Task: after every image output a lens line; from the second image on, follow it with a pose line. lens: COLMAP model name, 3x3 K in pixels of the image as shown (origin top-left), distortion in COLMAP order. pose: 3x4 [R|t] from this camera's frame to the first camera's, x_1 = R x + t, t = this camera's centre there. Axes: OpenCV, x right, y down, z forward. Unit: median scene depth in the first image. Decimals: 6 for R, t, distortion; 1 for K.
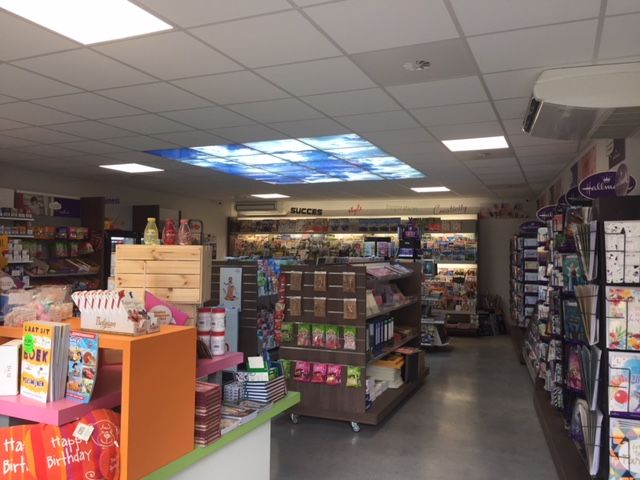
lens RADIAL K [[555.0, 0, 322.7], [0, 555.0, 237.8], [0, 0, 1]] dist [0.050173, -0.021409]
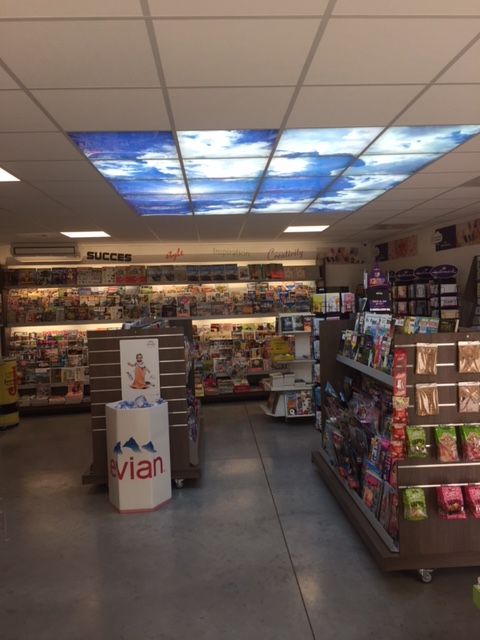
lens RADIAL K [[555.0, 0, 243.7], [0, 555.0, 323.9], [0, 0, 1]] dist [0.050173, -0.021409]
pose [[0.894541, -0.054169, 0.443691, -0.223440], [0.025494, 0.997197, 0.070346, -0.004598], [-0.446258, -0.051616, 0.893415, 0.236319]]
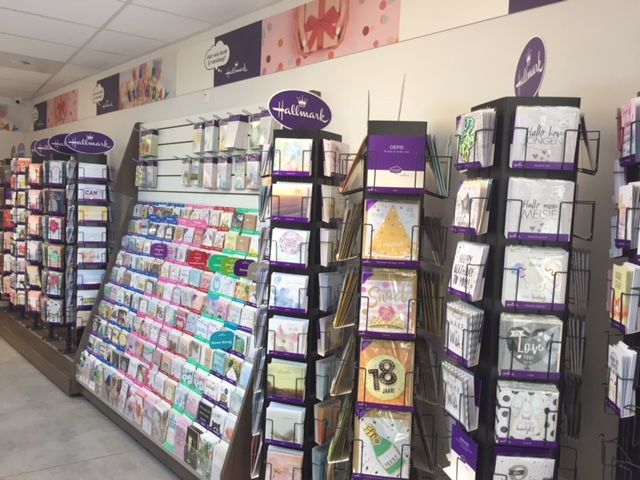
lens RADIAL K [[555.0, 0, 319.3], [0, 555.0, 239.5], [0, 0, 1]] dist [0.050173, -0.021409]
pose [[0.548414, -0.030288, 0.835658, 0.026787], [-0.066526, 0.994596, 0.079707, 0.011423], [-0.833557, -0.099305, 0.543435, 0.356452]]
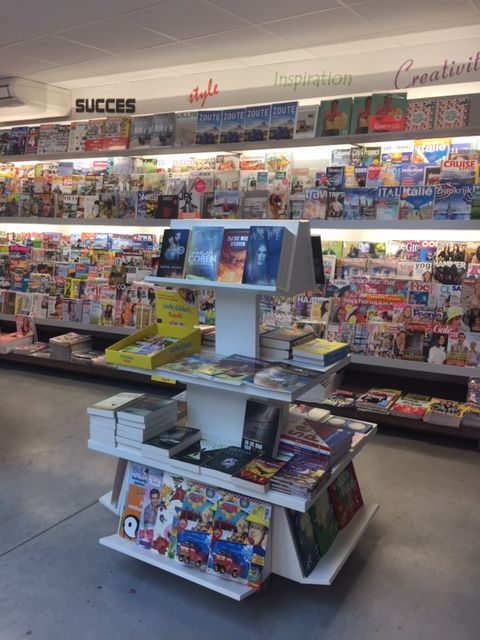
lens RADIAL K [[555.0, 0, 240.6], [0, 555.0, 321.9], [0, 0, 1]] dist [0.050173, -0.021409]
pose [[0.980968, 0.030761, -0.191715, 0.175155], [0.013840, 0.973782, 0.227063, 0.020552], [0.193673, -0.225395, 0.954823, 0.595294]]
